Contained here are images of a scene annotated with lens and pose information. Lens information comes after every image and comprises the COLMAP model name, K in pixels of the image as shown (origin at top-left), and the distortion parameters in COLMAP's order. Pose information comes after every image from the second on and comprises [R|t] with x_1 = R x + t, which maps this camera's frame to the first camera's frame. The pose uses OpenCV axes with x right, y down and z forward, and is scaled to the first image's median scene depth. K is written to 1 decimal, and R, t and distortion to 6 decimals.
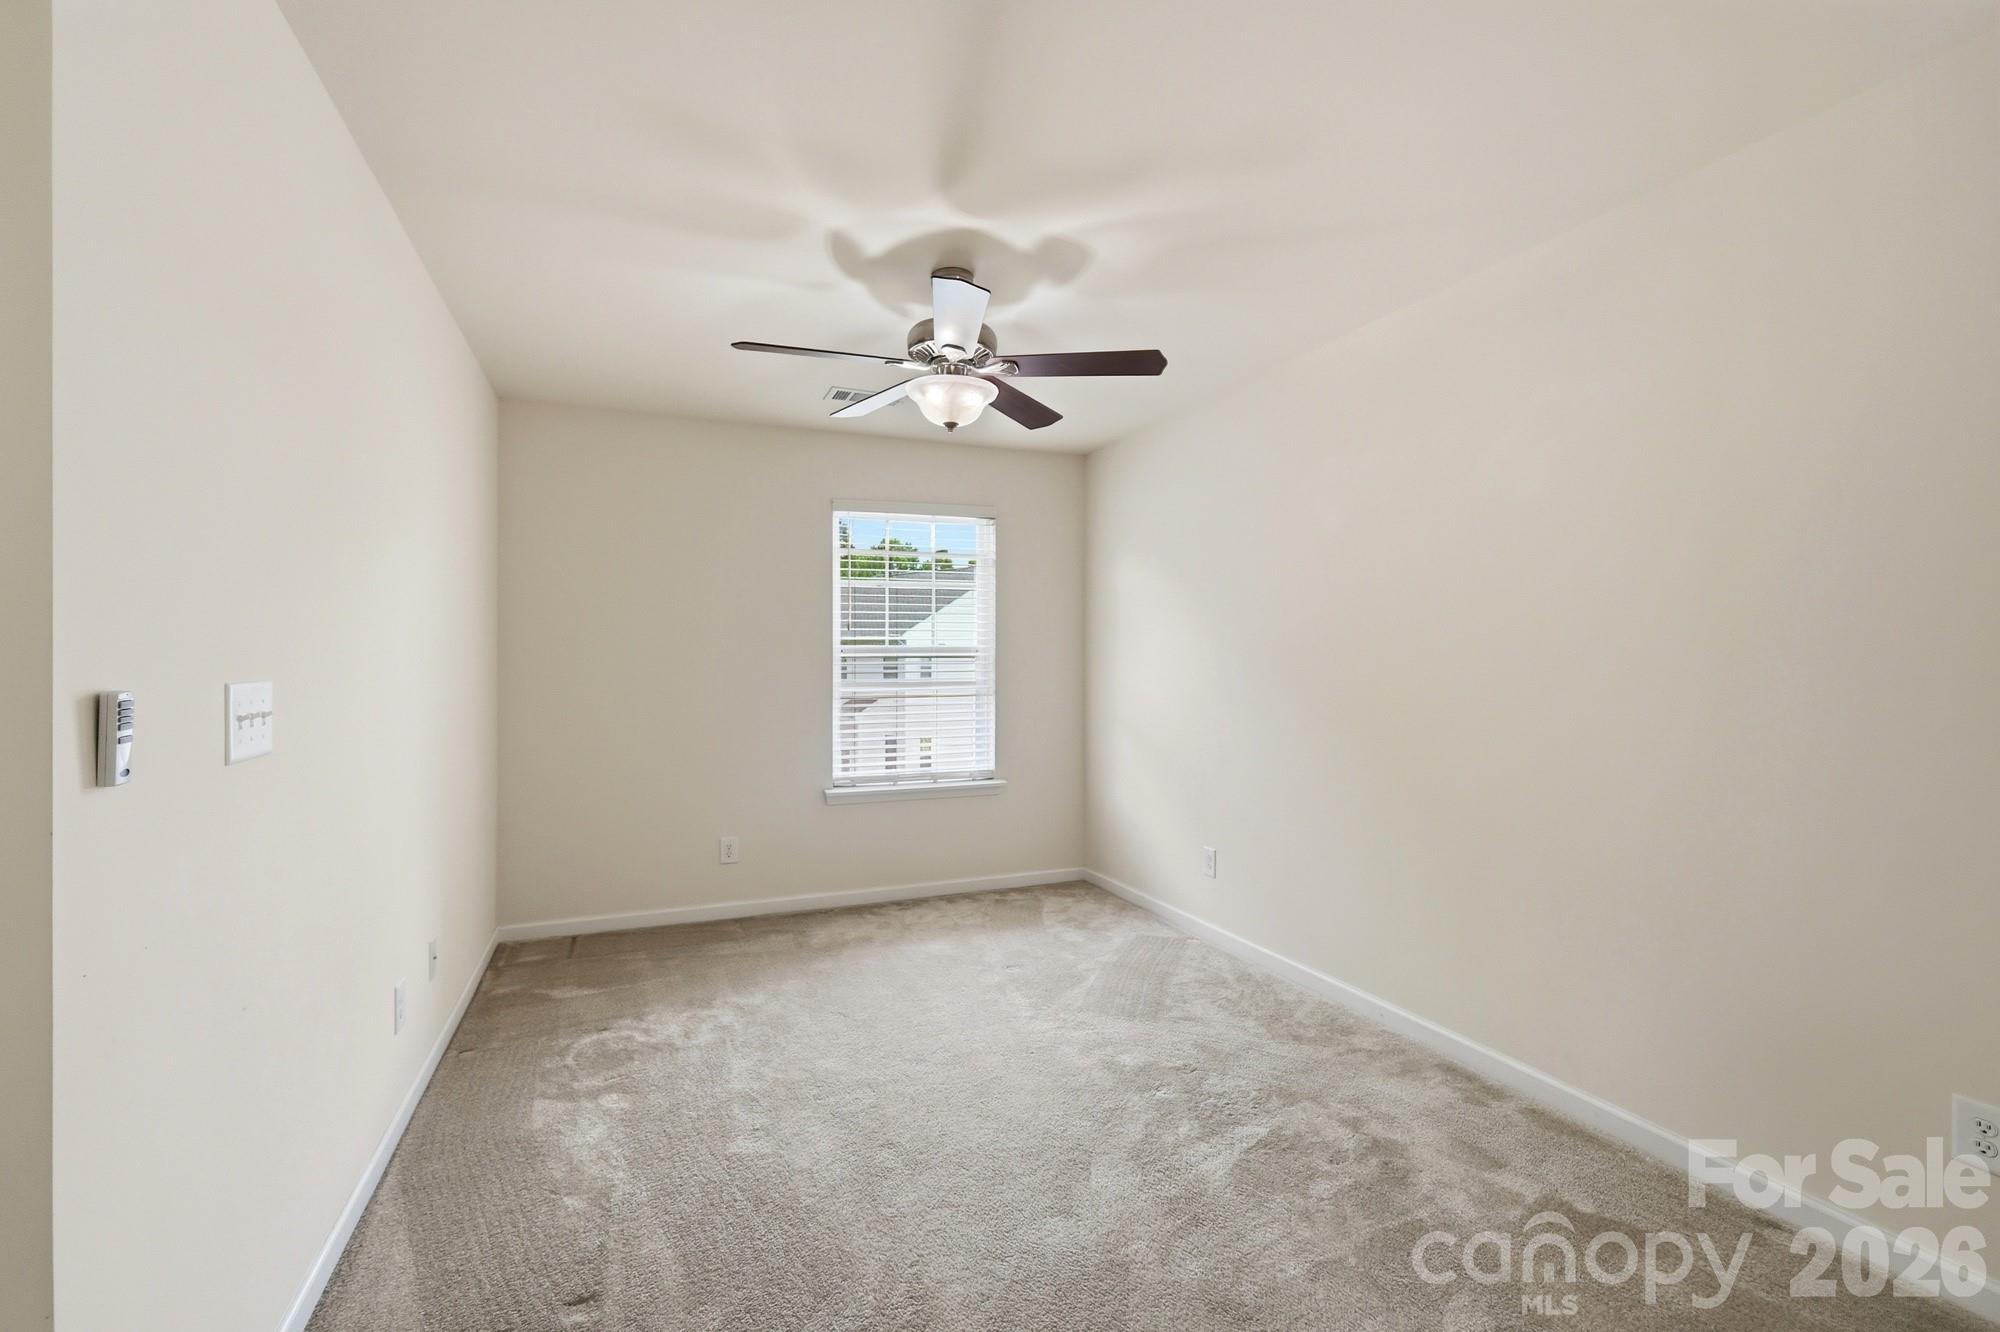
lens RADIAL K [[857.4, 0, 1002.8], [0, 857.4, 661.4], [0, 0, 1]] dist [-0.015936, 0.005471]
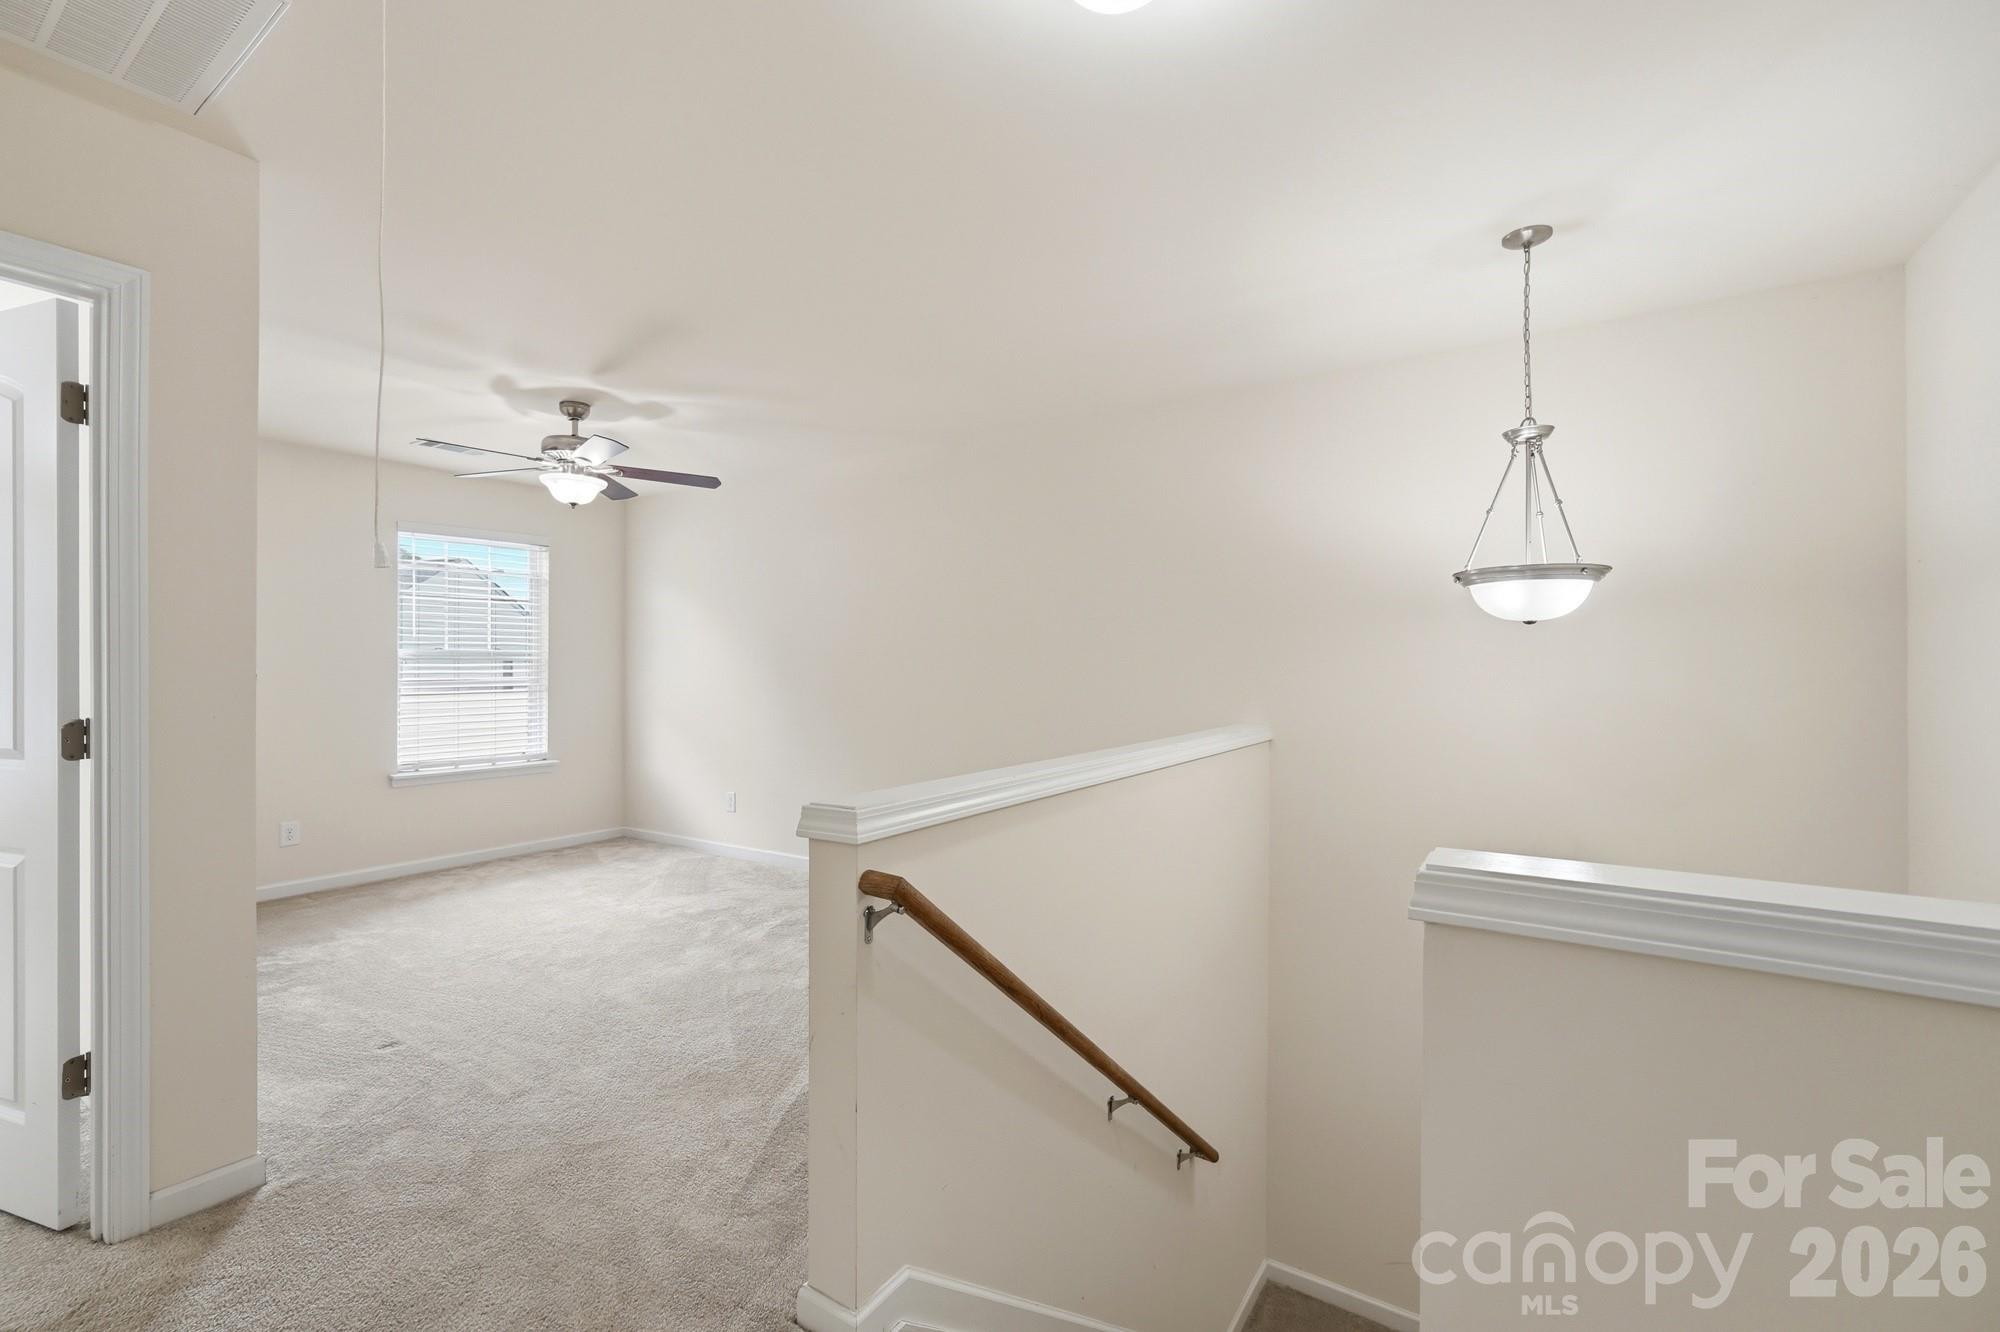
lens RADIAL K [[857.4, 0, 1002.5], [0, 857.4, 663.5], [0, 0, 1]] dist [-0.015936, 0.005471]
pose [[0.828384, 0.003761, 0.560148, -0.240049], [-0.000284, 0.999980, -0.006293, 0.011893], [-0.560160, 0.005054, 0.828369, -0.577351]]
